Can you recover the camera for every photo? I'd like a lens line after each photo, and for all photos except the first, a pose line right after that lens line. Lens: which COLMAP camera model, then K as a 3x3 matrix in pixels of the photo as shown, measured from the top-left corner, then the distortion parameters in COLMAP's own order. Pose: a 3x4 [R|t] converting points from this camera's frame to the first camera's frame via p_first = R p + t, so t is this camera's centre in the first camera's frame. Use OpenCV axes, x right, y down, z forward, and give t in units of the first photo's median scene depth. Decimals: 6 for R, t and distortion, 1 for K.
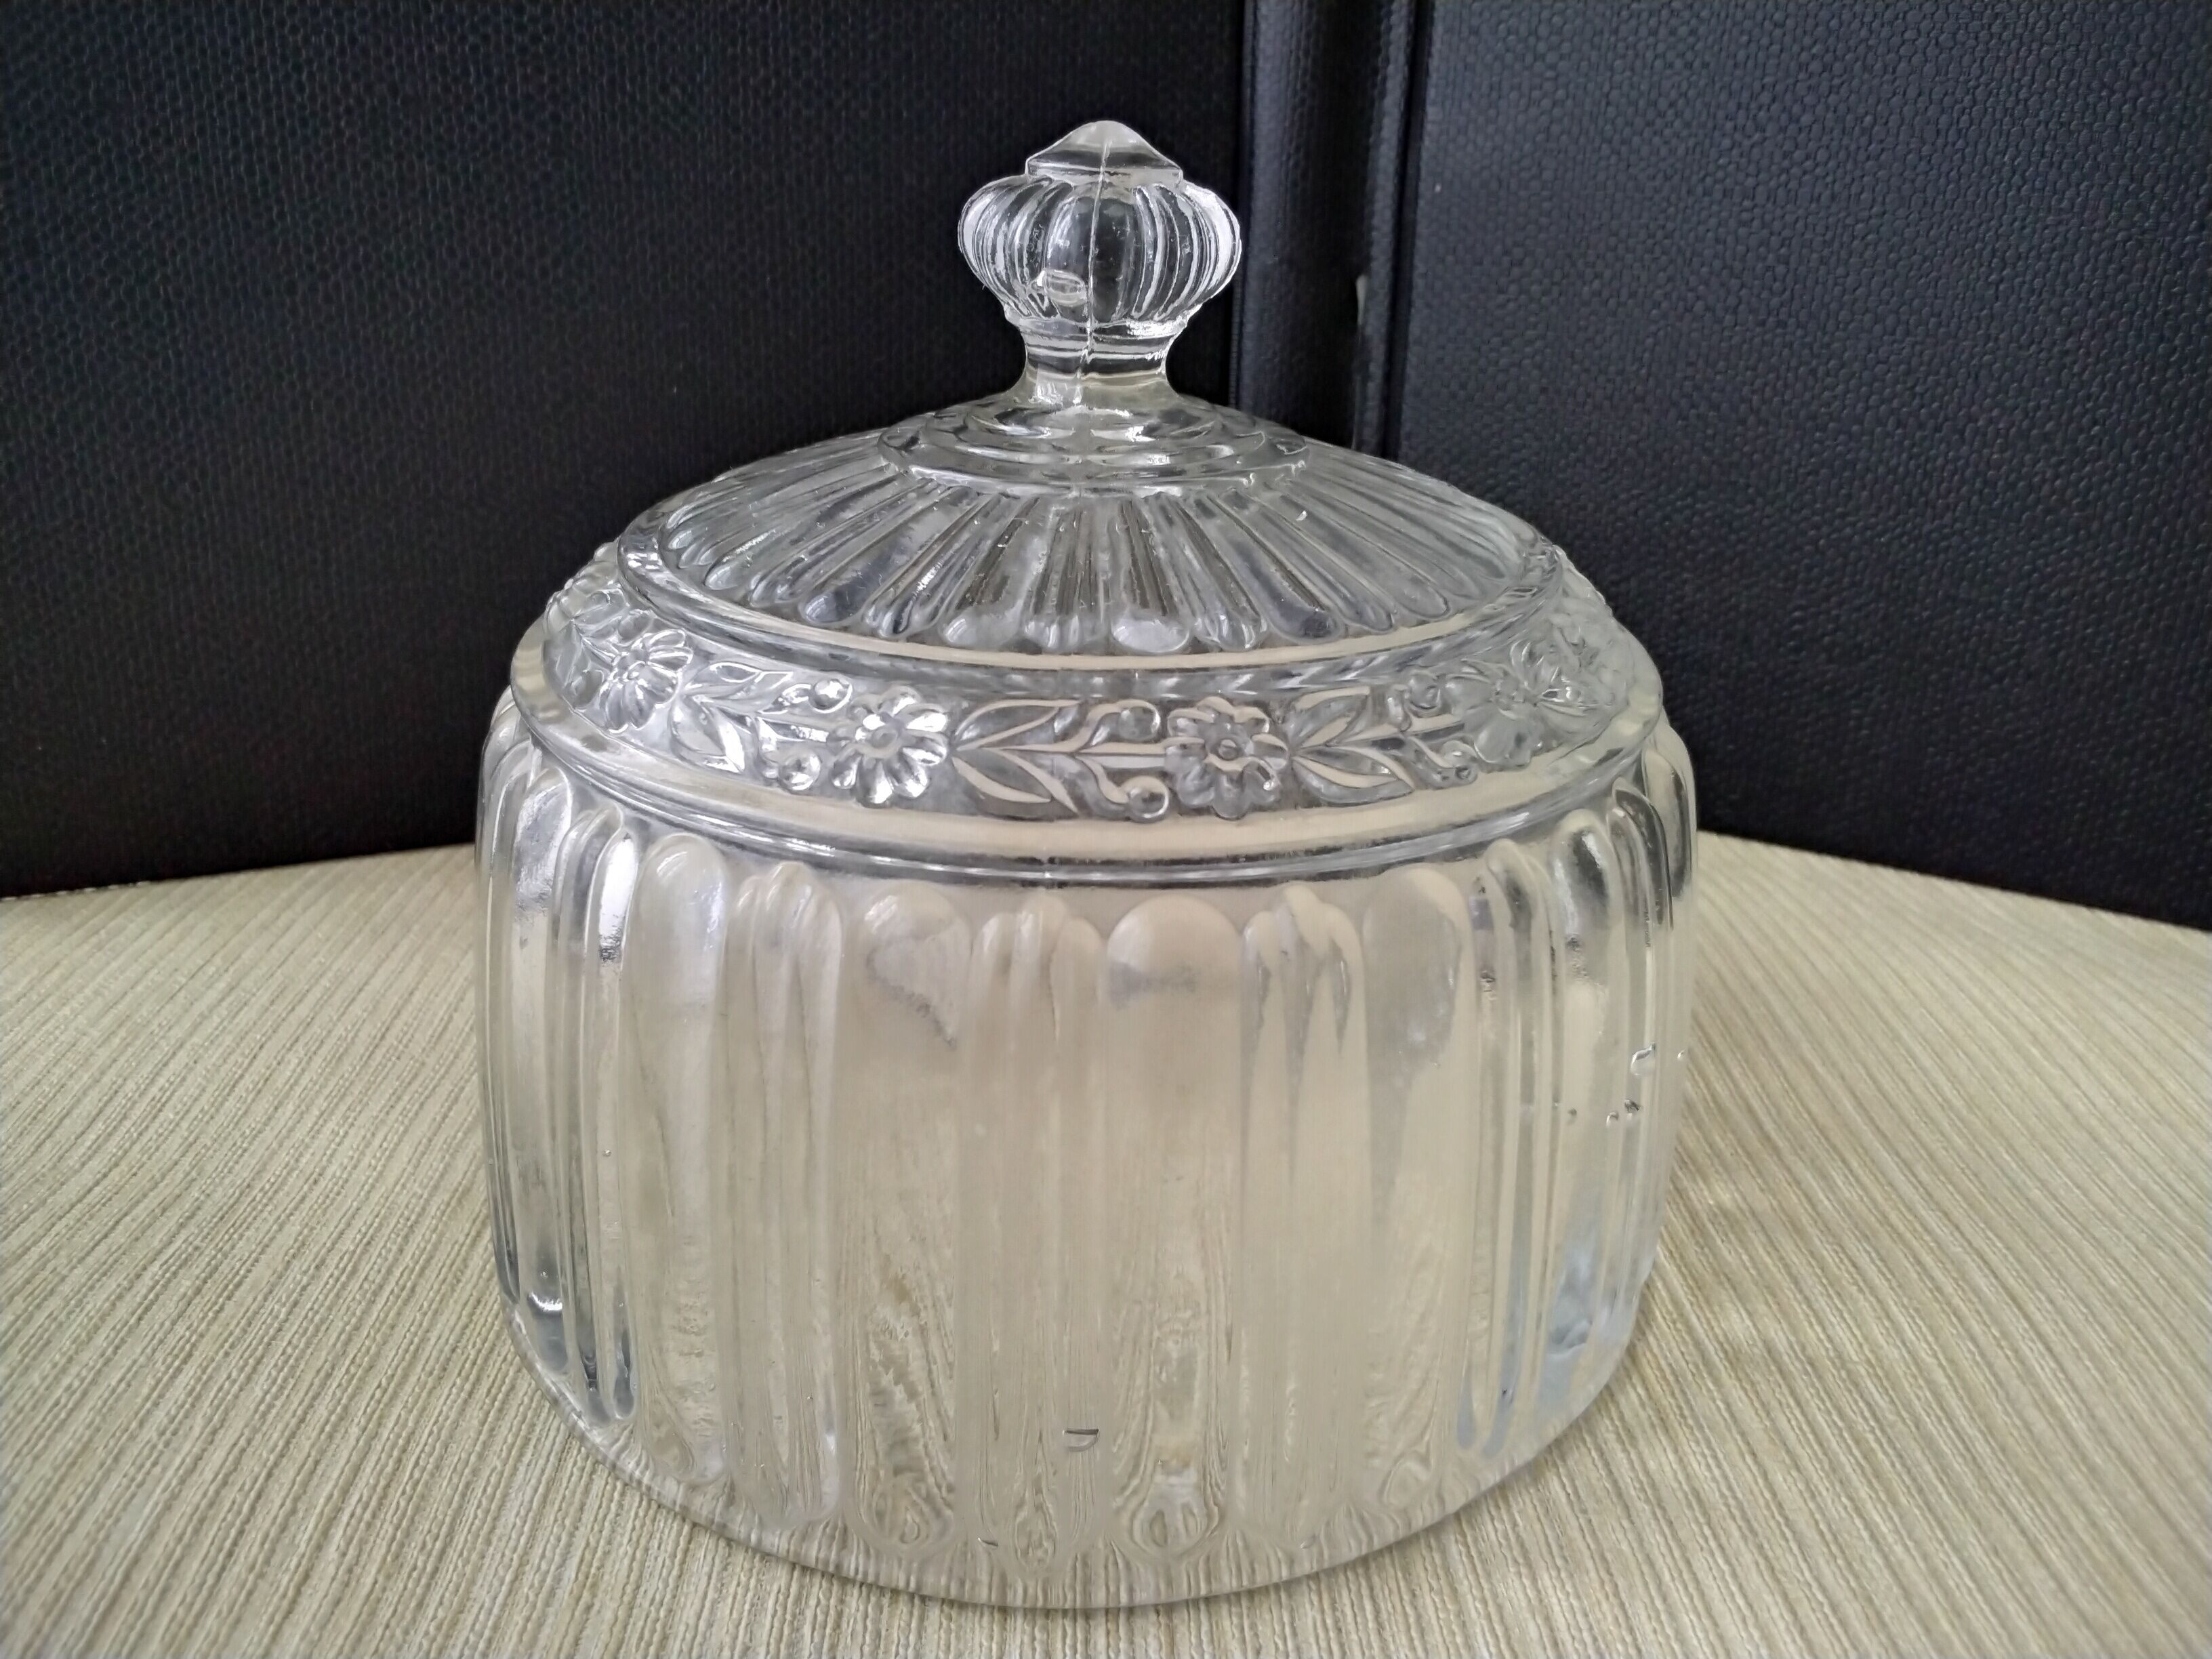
lens RADIAL K [[1797.5, 0, 1118.2], [0, 1797.5, 831.2], [0, 0, 1]] dist [0.003209, -0.044775]
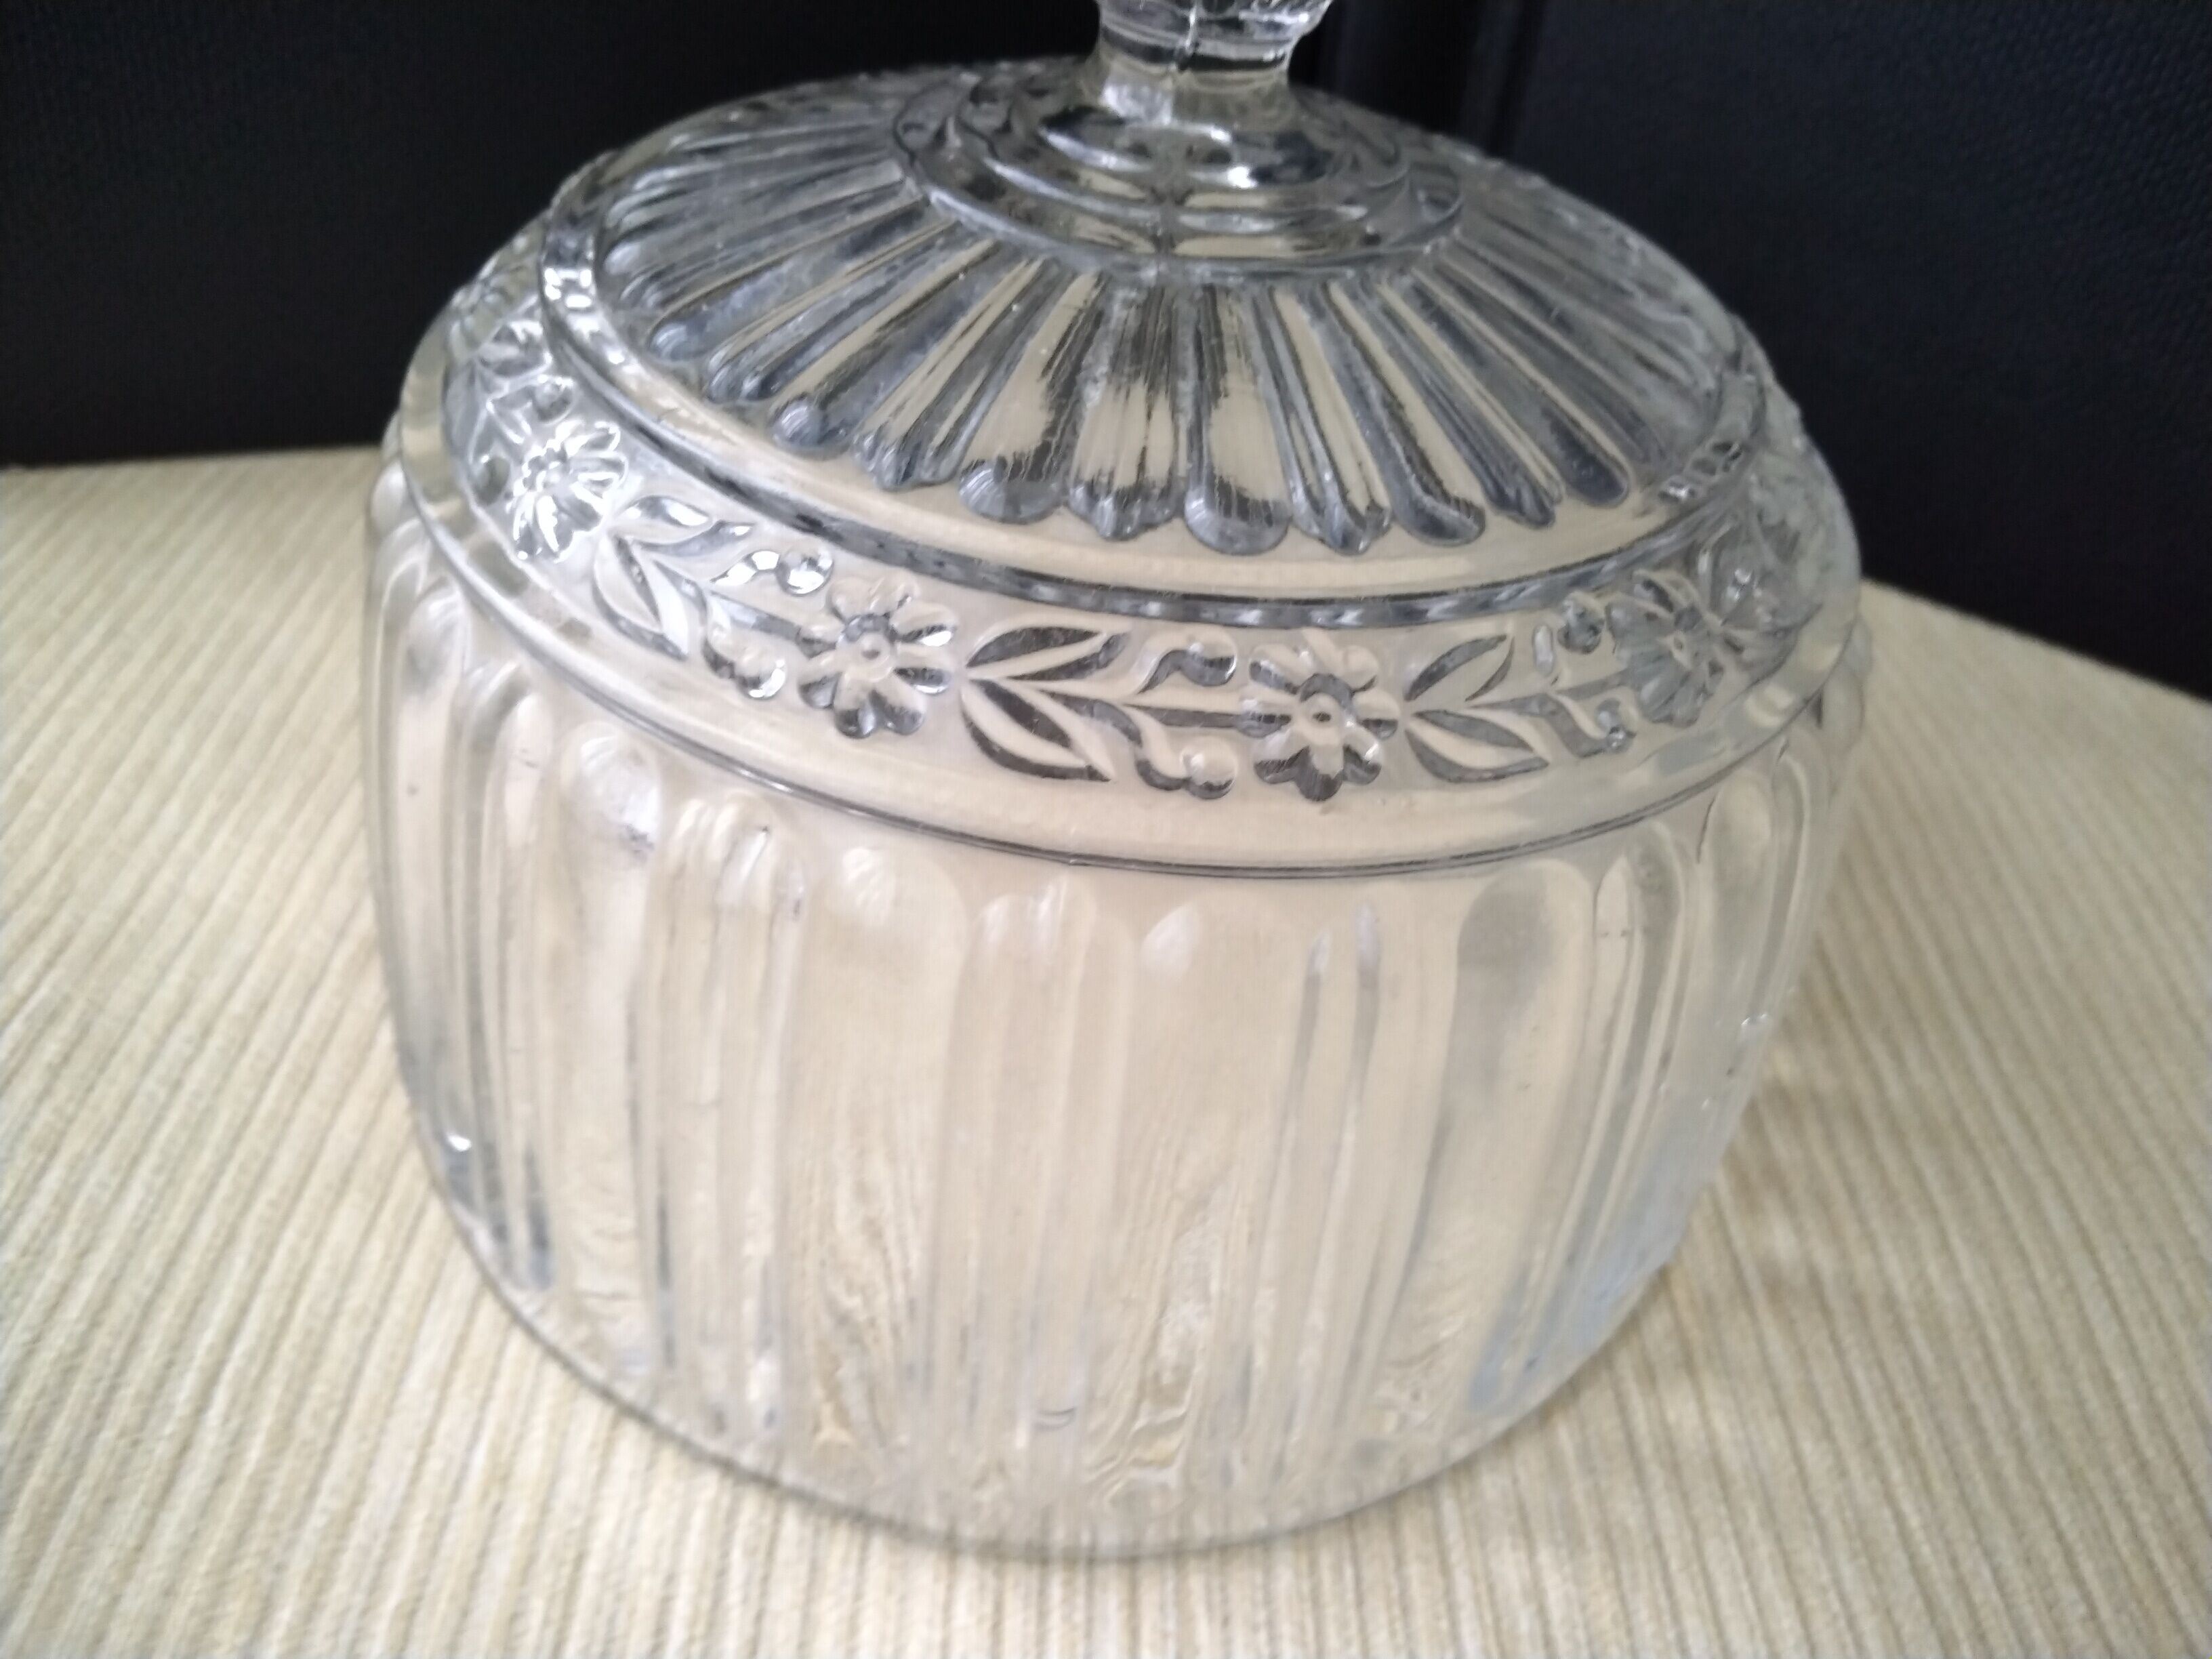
lens RADIAL K [[1797.5, 0, 1118.2], [0, 1797.5, 831.2], [0, 0, 1]] dist [0.003209, -0.044775]
pose [[0.995585, 0.090874, 0.023500, -0.030354], [-0.093772, 0.951912, 0.291667, -0.162734], [0.004135, -0.292583, 0.956231, 0.200779]]
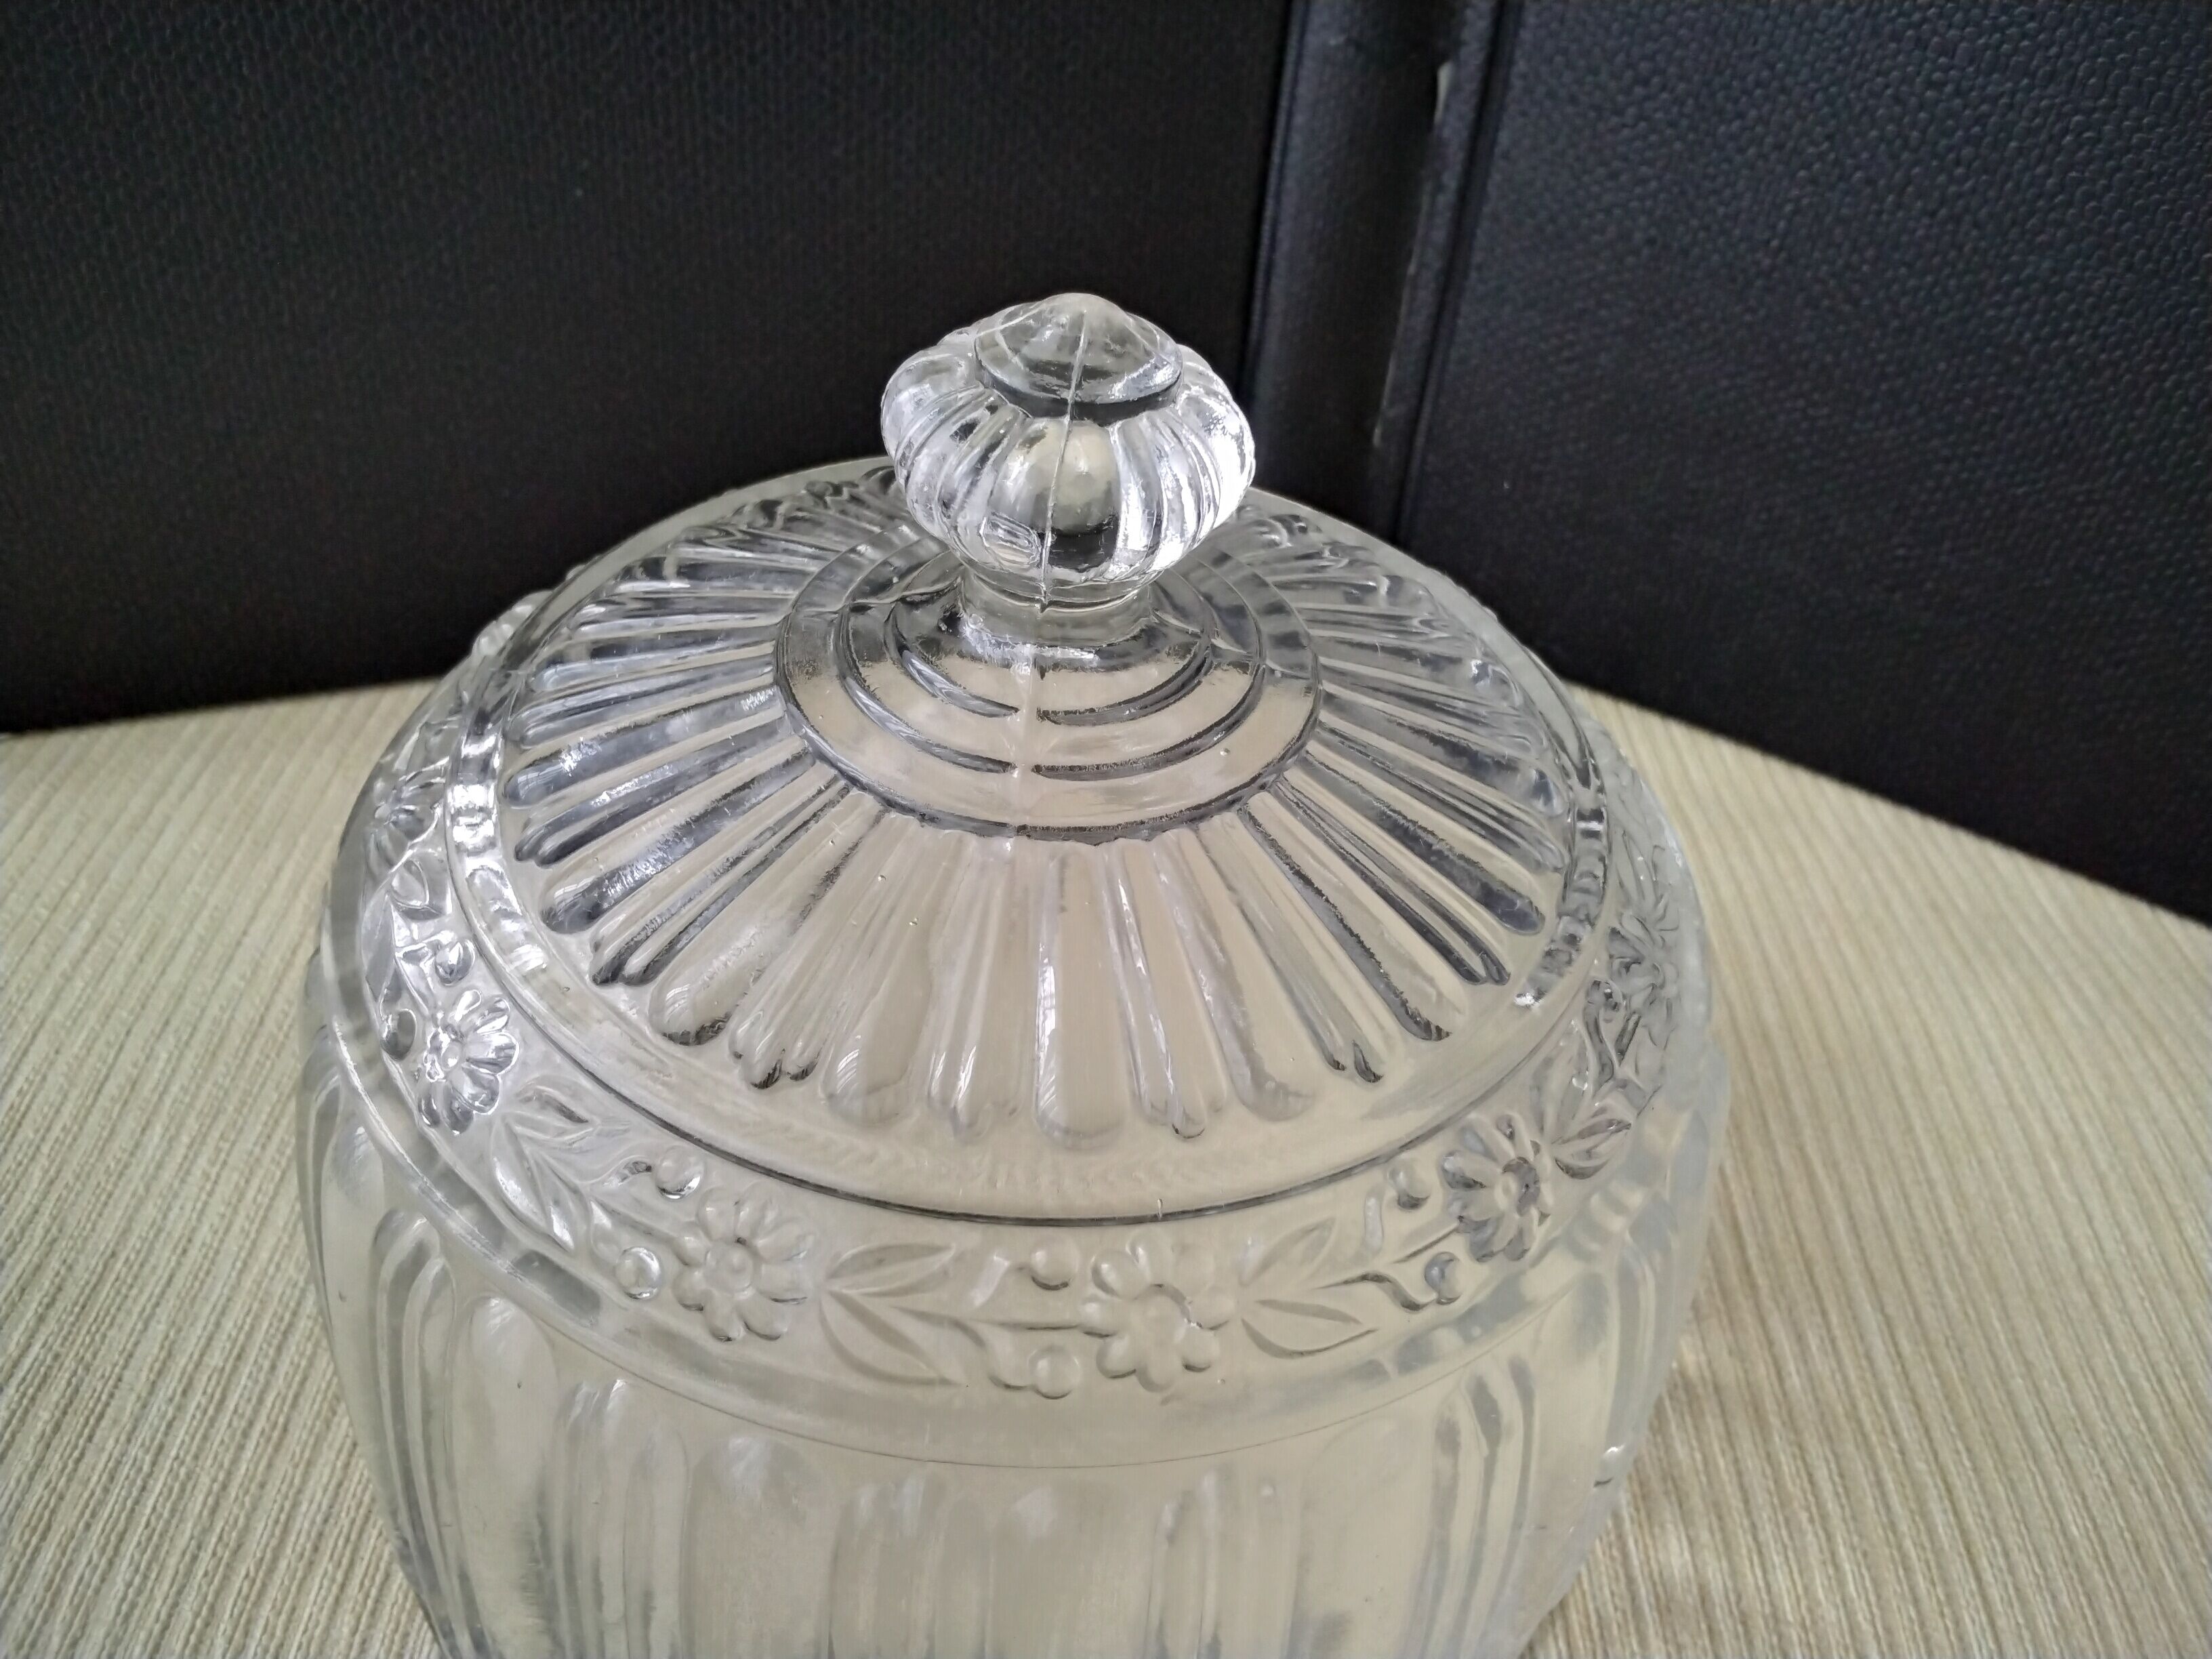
lens RADIAL K [[1789.5, 0, 1127.3], [0, 1789.5, 765.0], [0, 0, 1]] dist [-0.019667, -0.019121]
pose [[0.997437, 0.071180, 0.007230, 0.018302], [-0.069737, 0.944658, 0.320560, -0.422311], [0.015987, -0.320243, 0.947201, 0.246695]]
